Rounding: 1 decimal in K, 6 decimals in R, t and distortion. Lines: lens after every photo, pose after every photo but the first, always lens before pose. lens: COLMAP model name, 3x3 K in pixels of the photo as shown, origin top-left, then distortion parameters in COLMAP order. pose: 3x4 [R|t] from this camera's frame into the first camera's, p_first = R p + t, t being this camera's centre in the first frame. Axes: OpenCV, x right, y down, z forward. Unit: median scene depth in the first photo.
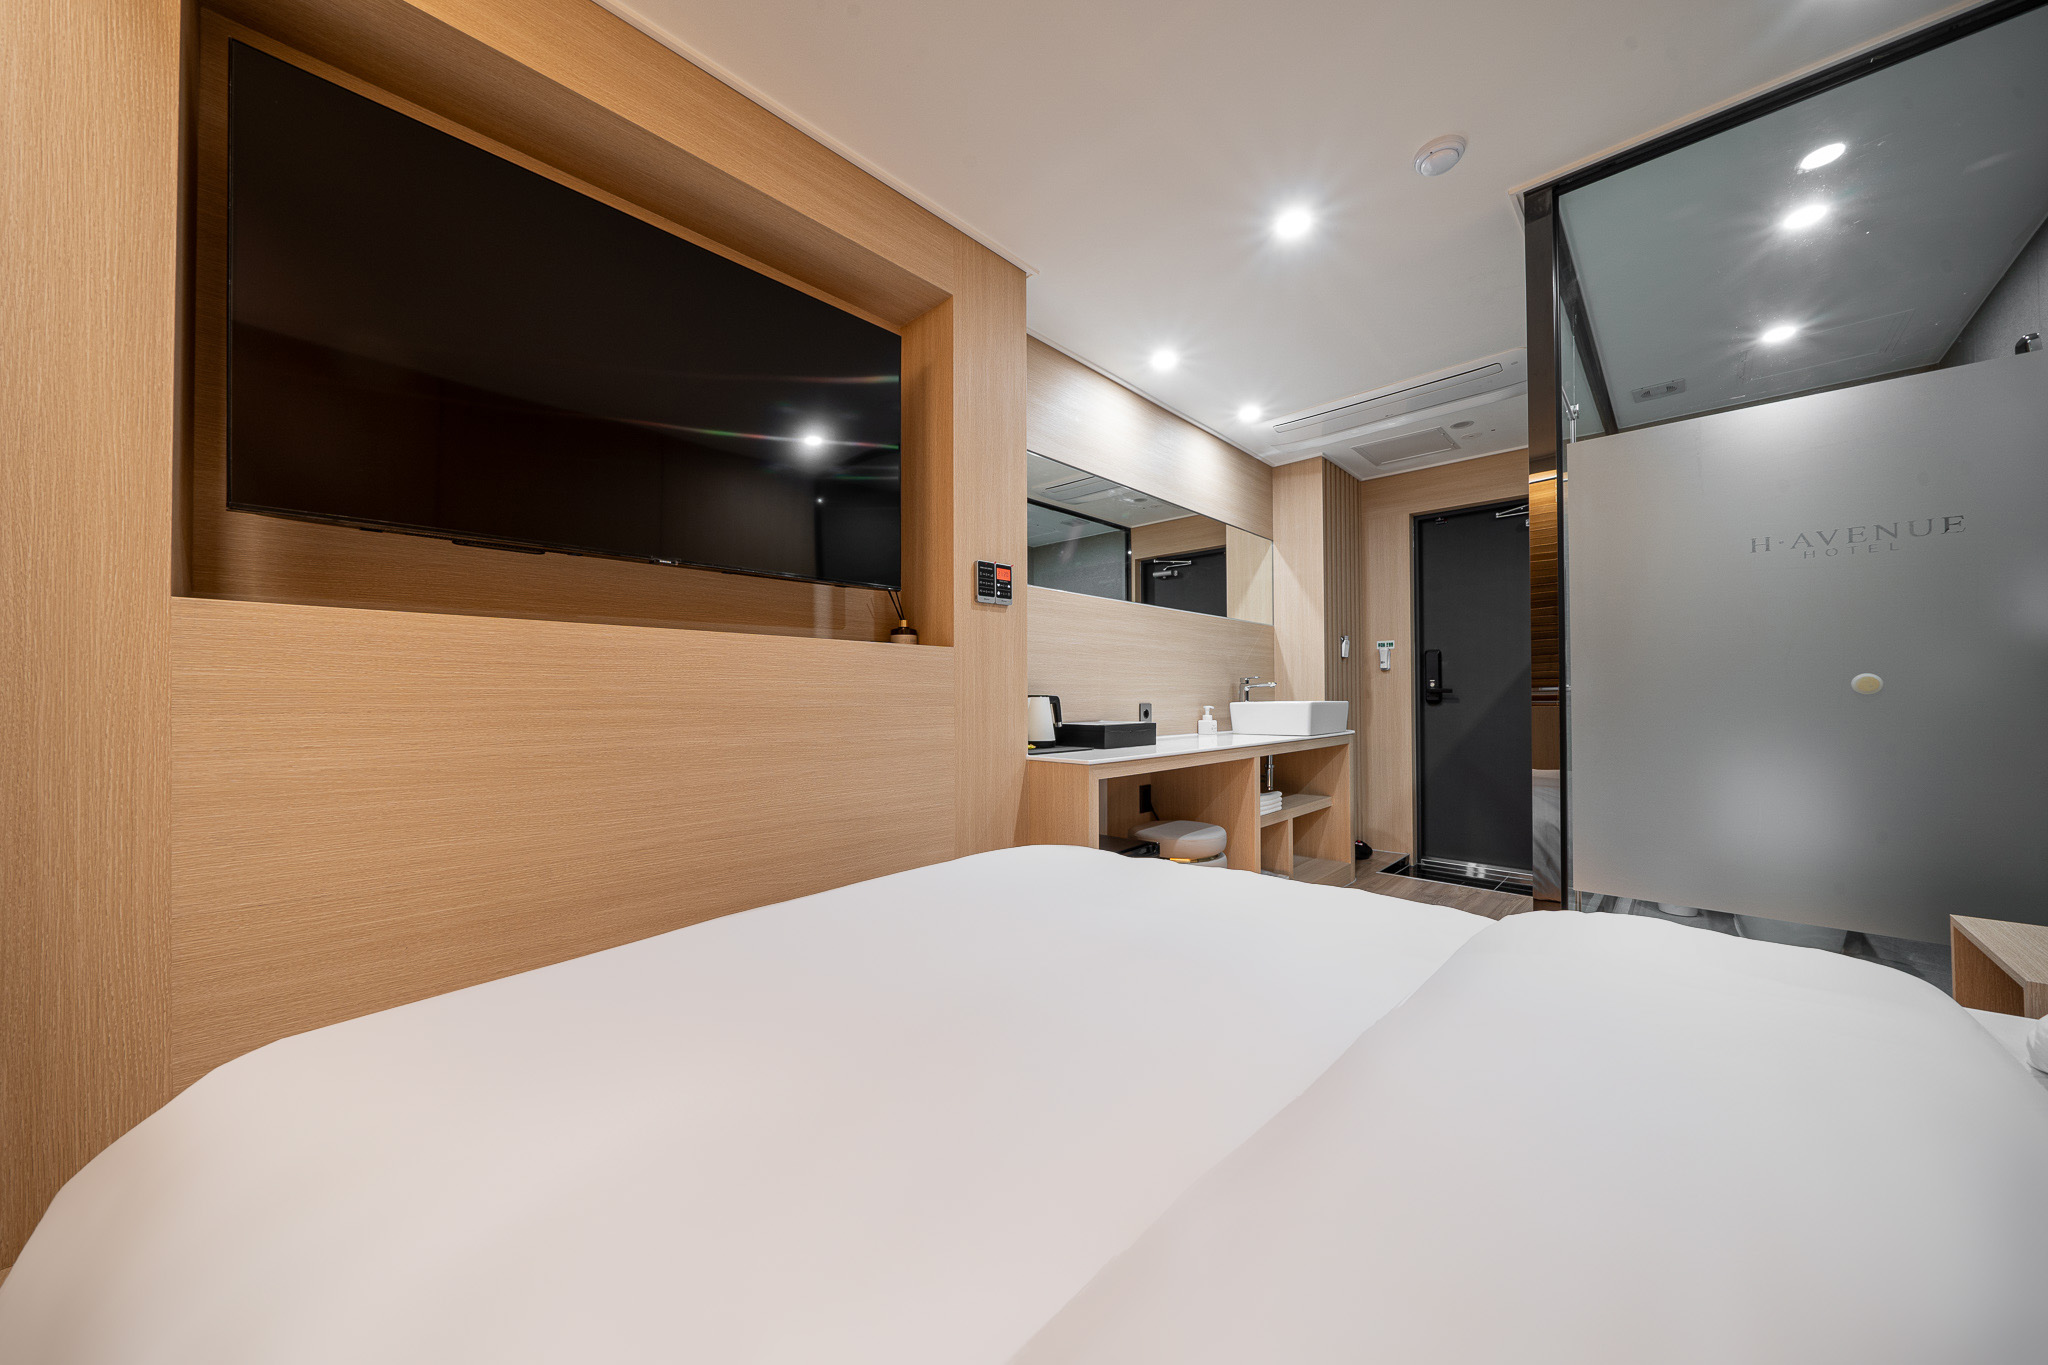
lens RADIAL K [[695.6, 0, 1022.9], [0, 695.6, 690.4], [0, 0, 1]] dist [-0.000730, -0.000177]
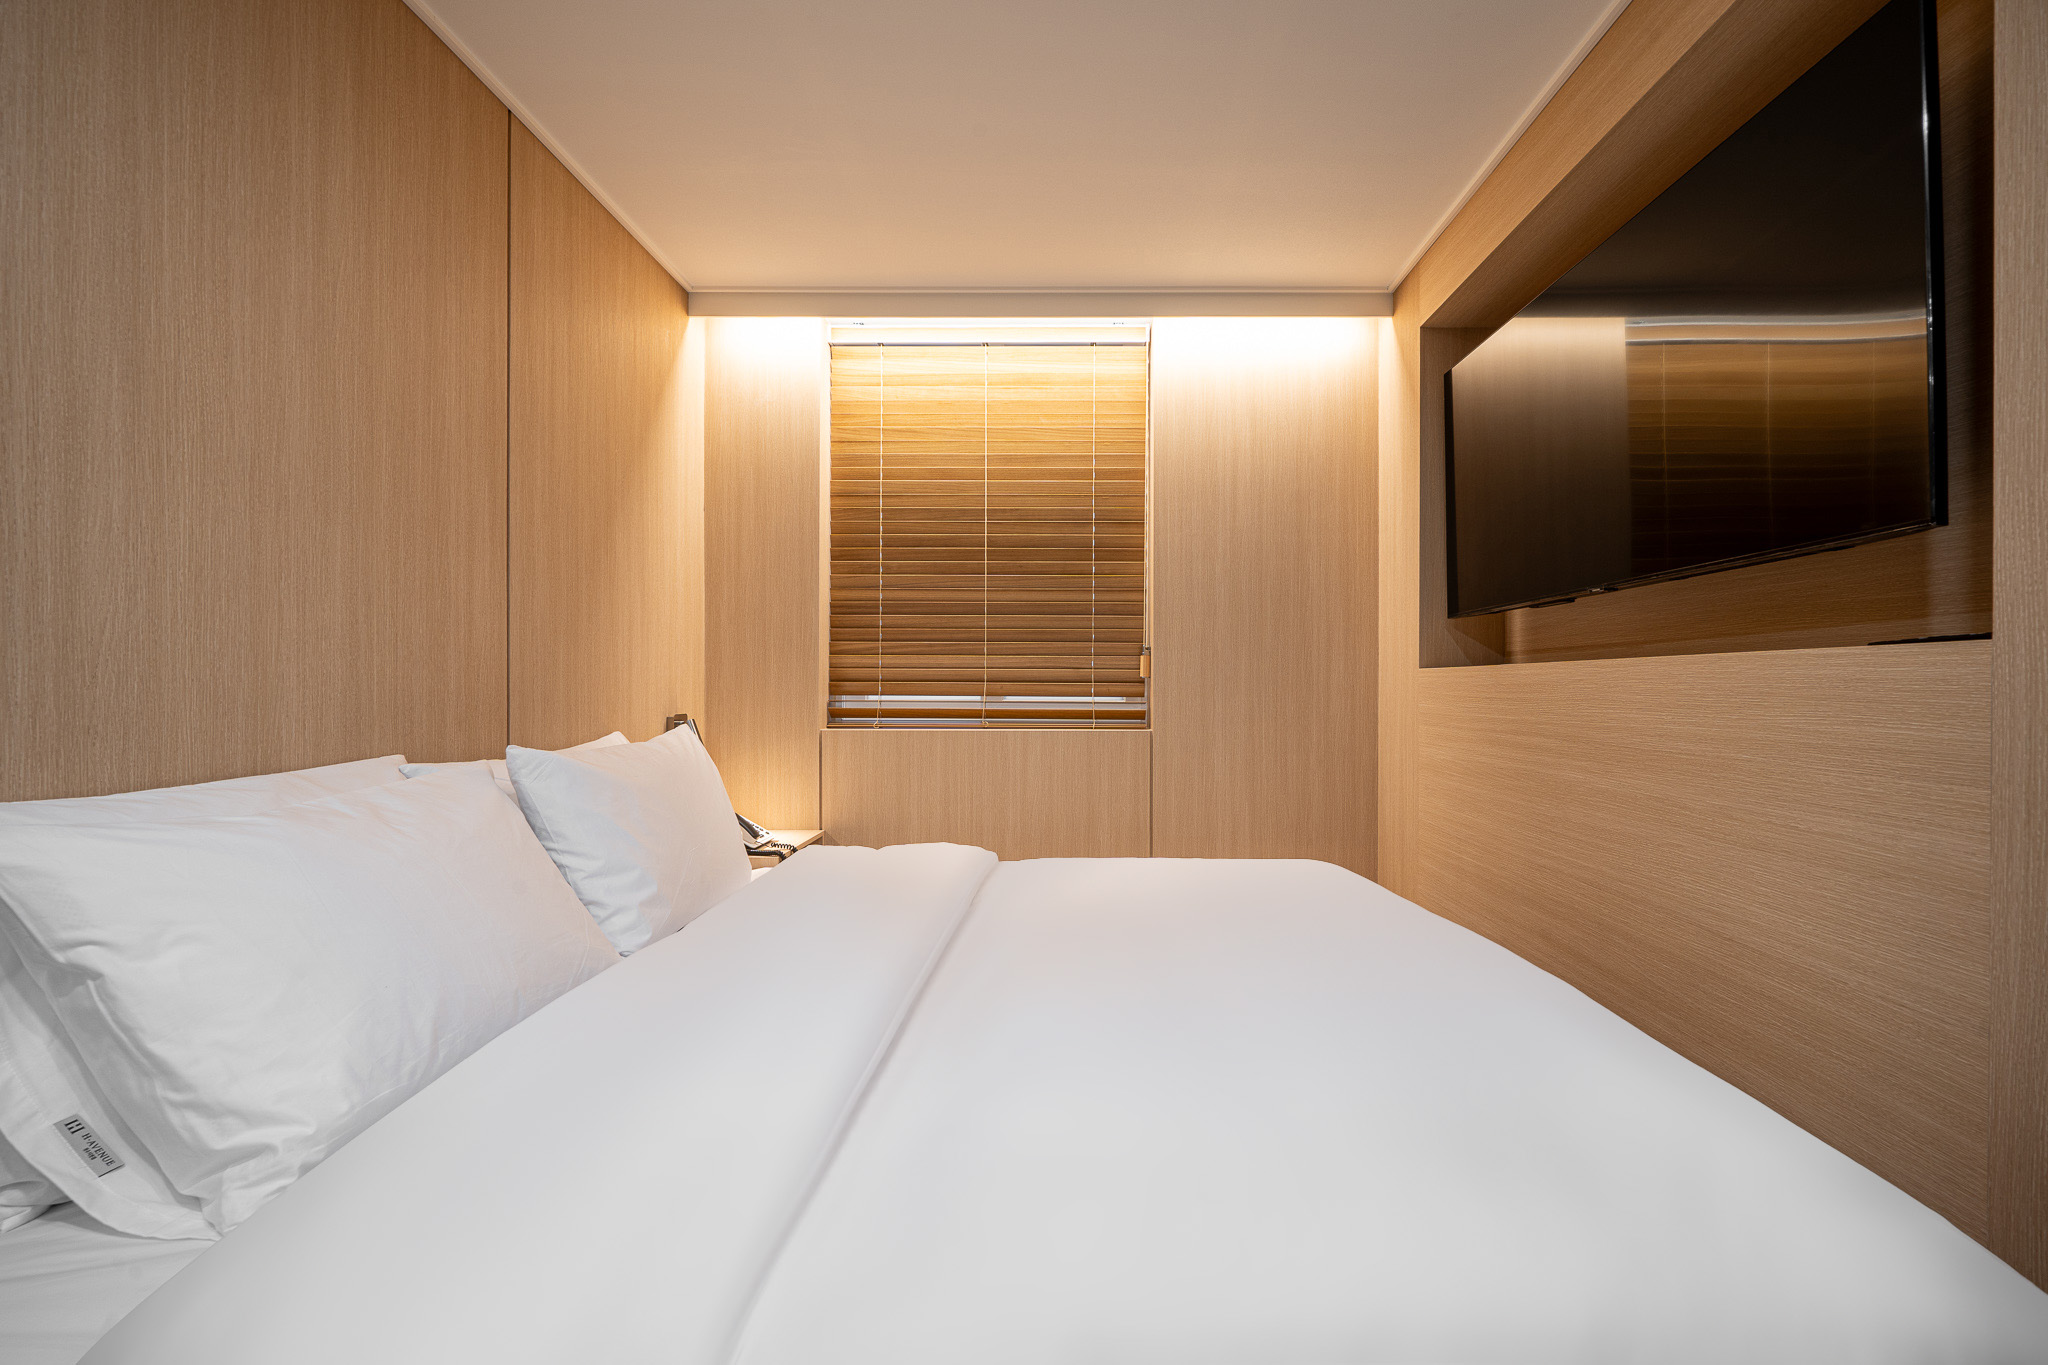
lens RADIAL K [[775.8, 0, 1024.7], [0, 775.8, 684.6], [0, 0, 1]] dist [-0.002619, -0.000336]
pose [[-0.759832, -0.000751, -0.650119, 0.844165], [0.005864, 0.999951, -0.008008, -0.051155], [0.650093, -0.009897, -0.759790, 1.374264]]
